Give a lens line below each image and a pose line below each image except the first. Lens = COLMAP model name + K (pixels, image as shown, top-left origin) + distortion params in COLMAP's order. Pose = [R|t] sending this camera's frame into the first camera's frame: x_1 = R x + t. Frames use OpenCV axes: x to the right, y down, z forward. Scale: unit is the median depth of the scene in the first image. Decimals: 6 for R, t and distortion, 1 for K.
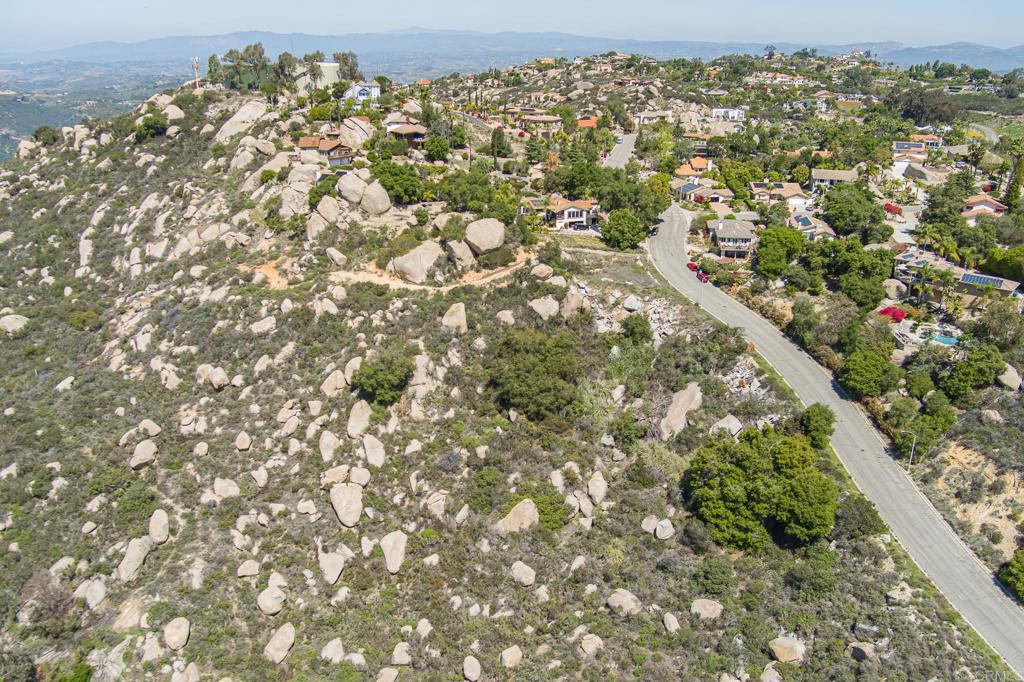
lens RADIAL K [[876.4, 0, 512.0], [0, 876.4, 341.0], [0, 0, 1]] dist [-0.104220, 0.064339]
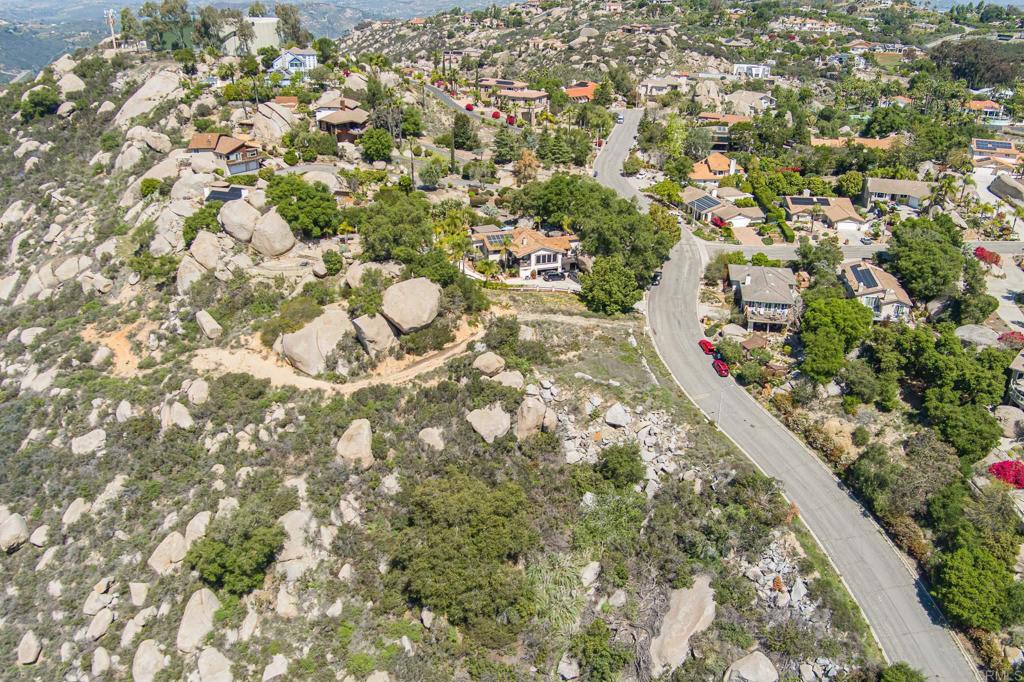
lens RADIAL K [[876.4, 0, 512.0], [0, 876.4, 341.0], [0, 0, 1]] dist [-0.104220, 0.064339]
pose [[0.999882, 0.010227, -0.011433, 0.054821], [-0.009335, 0.997096, 0.075581, -0.135879], [0.012173, -0.075465, 0.997074, 0.282660]]
